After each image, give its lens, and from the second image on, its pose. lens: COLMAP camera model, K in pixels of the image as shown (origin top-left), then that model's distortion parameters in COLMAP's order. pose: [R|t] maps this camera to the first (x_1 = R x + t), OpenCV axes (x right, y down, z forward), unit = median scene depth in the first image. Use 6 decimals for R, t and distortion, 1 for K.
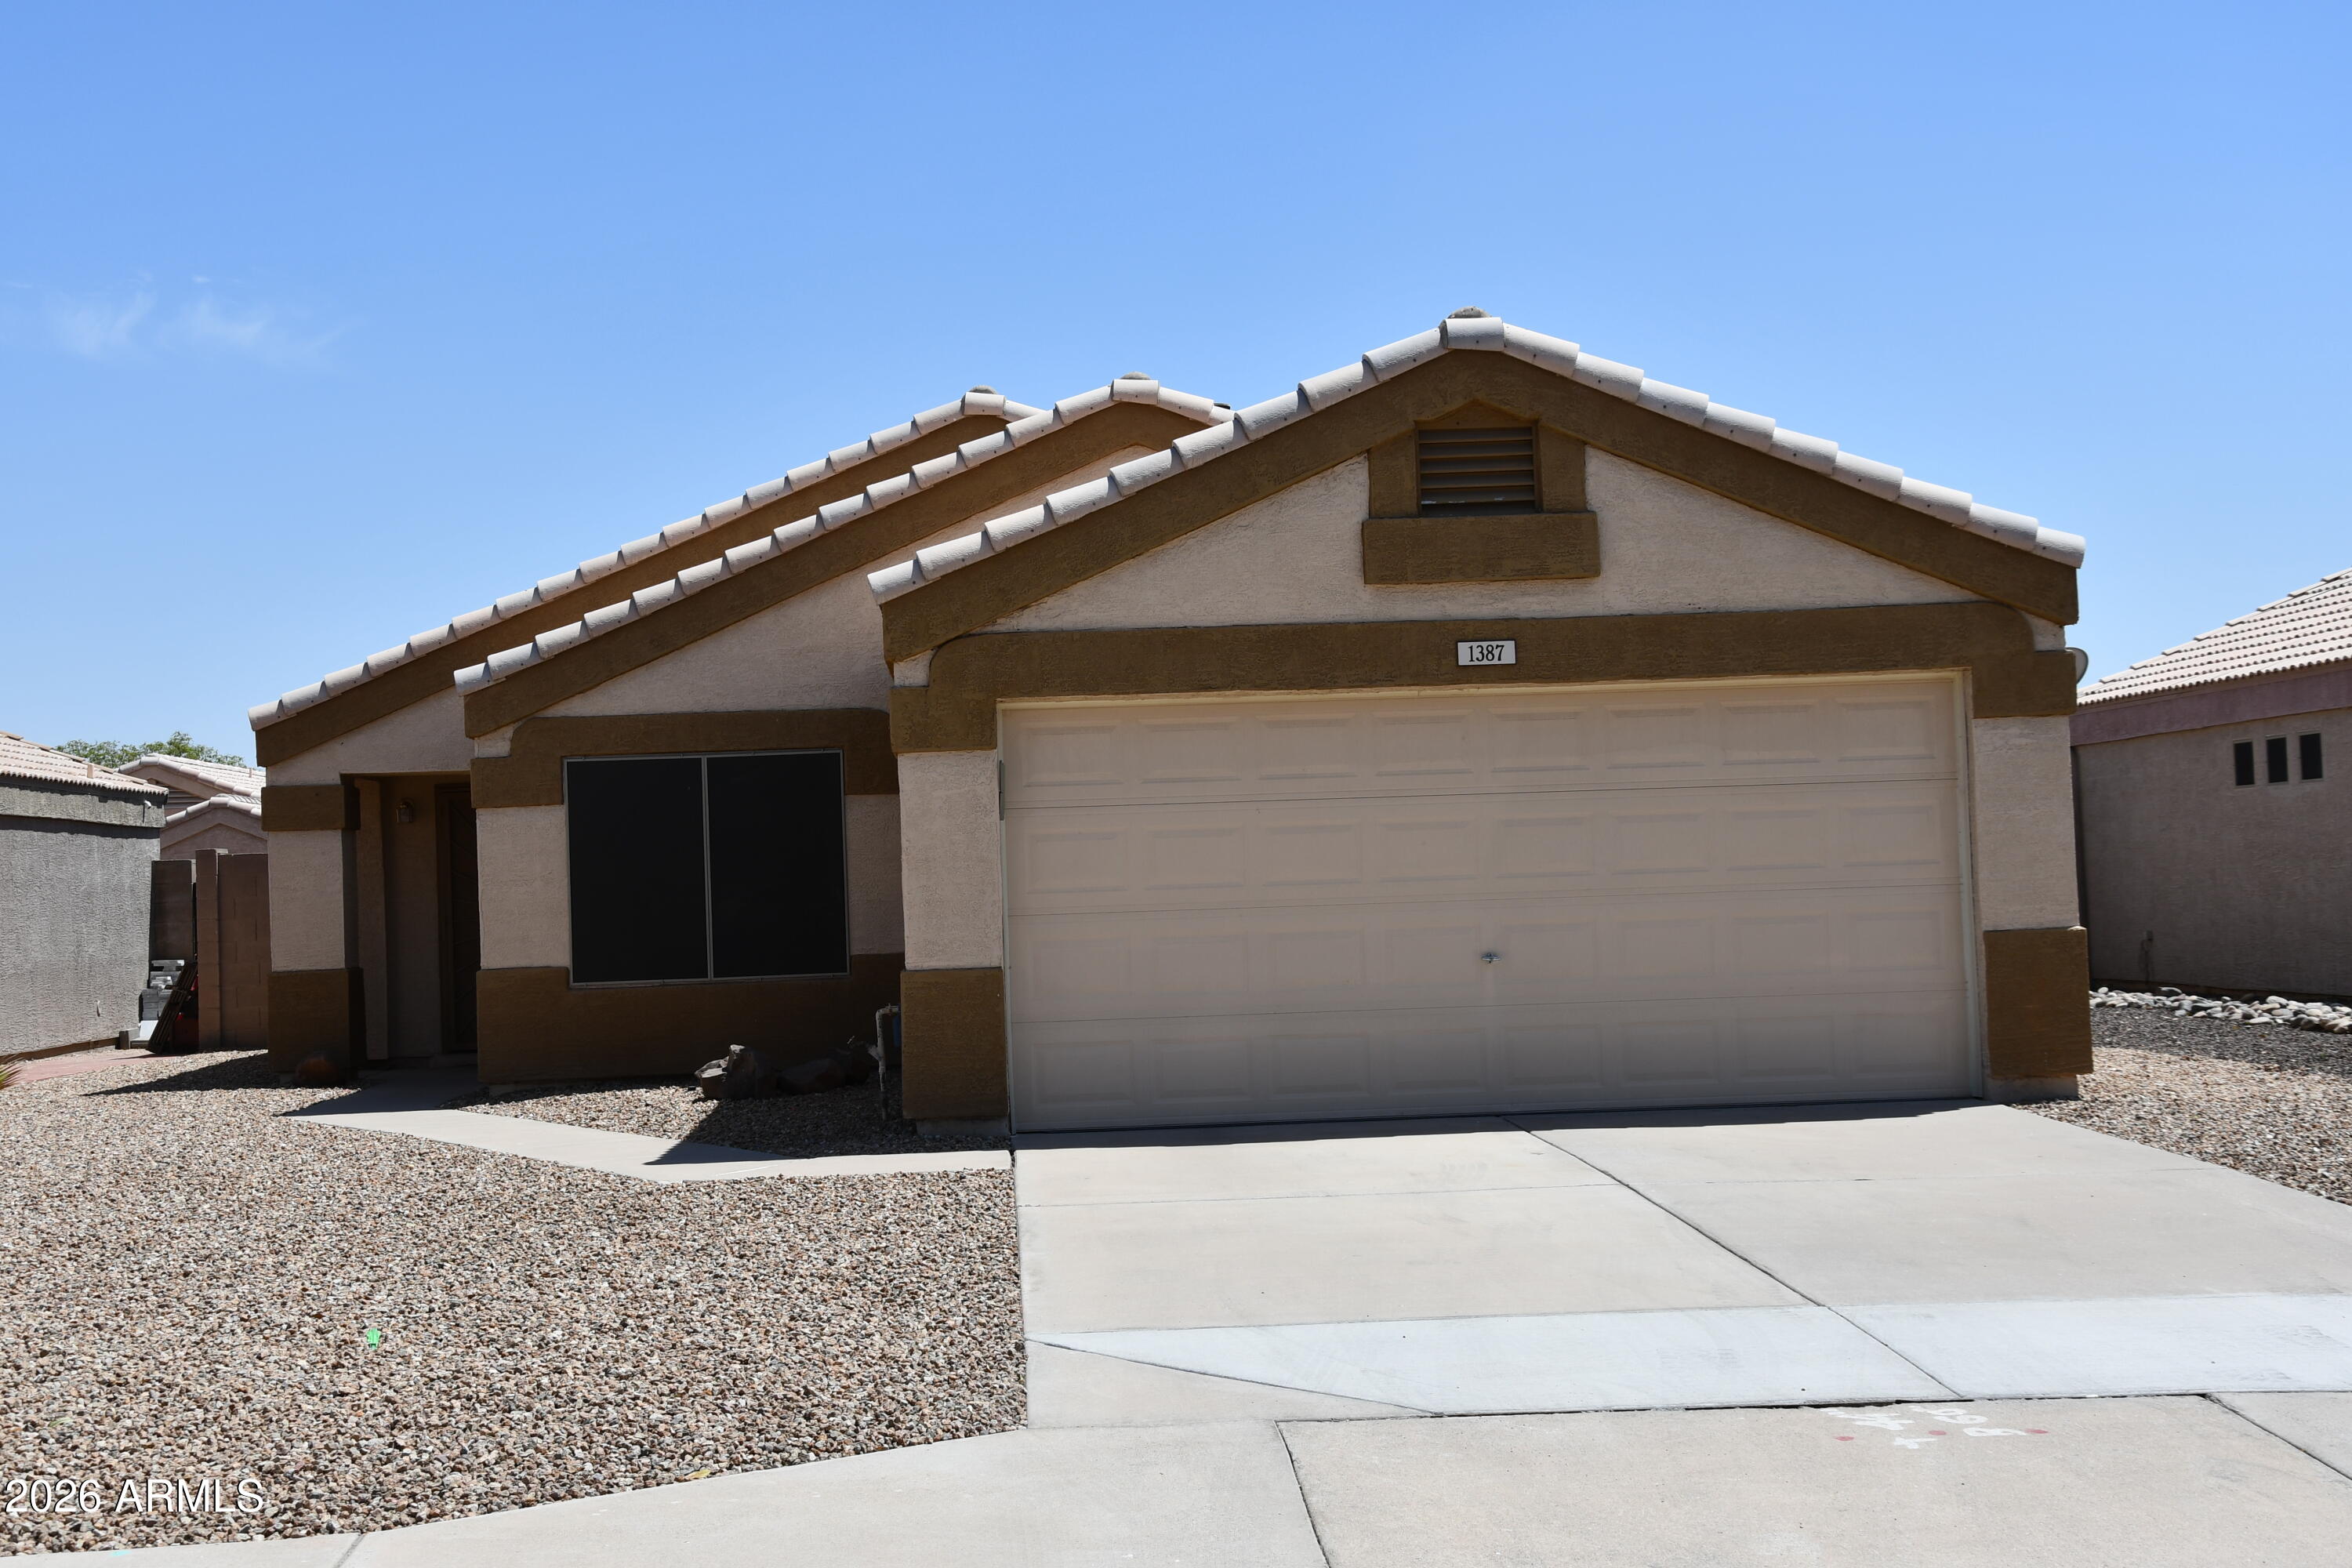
lens RADIAL K [[3181.5, 0, 1176.0], [0, 3181.5, 784.0], [0, 0, 1]] dist [0.028905, 0.011934]
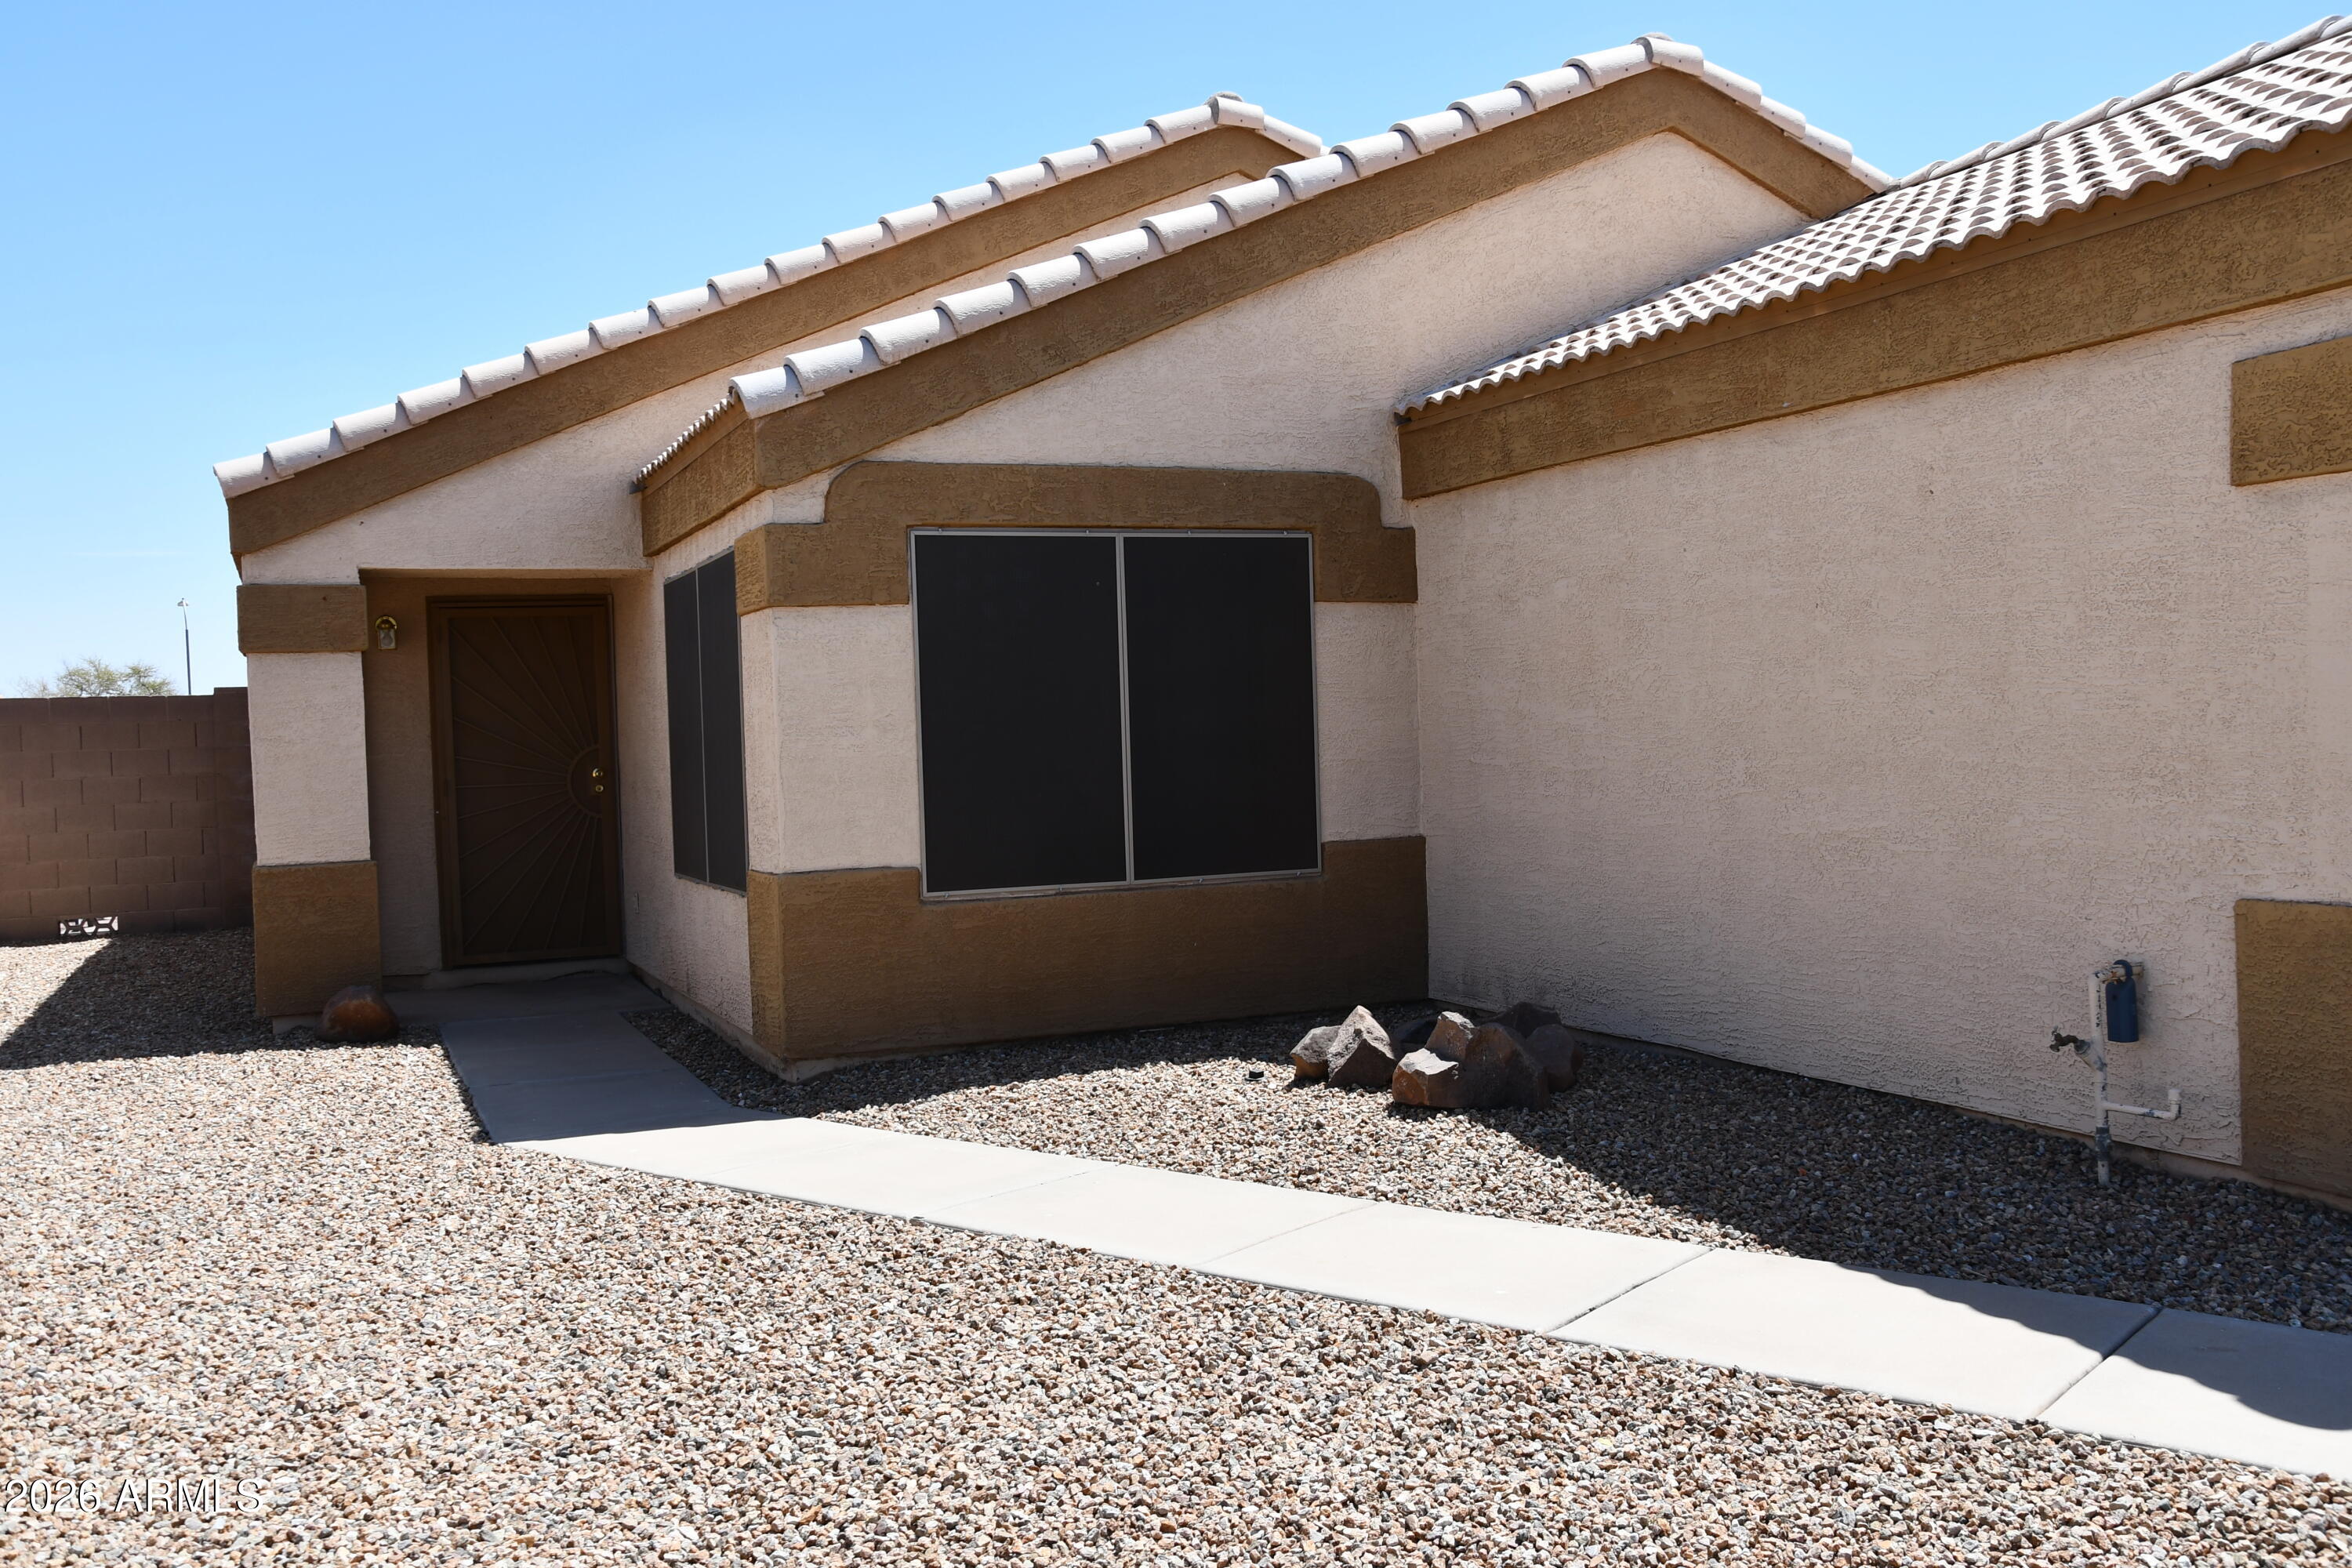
lens RADIAL K [[2155.2, 0, 1176.0], [0, 2155.2, 784.0], [0, 0, 1]] dist [-0.104875, -0.000375]
pose [[0.940508, 0.000599, 0.339770, -0.283034], [-0.016345, 0.998920, 0.043484, 0.022159], [-0.339378, -0.046450, 0.939503, 0.586257]]
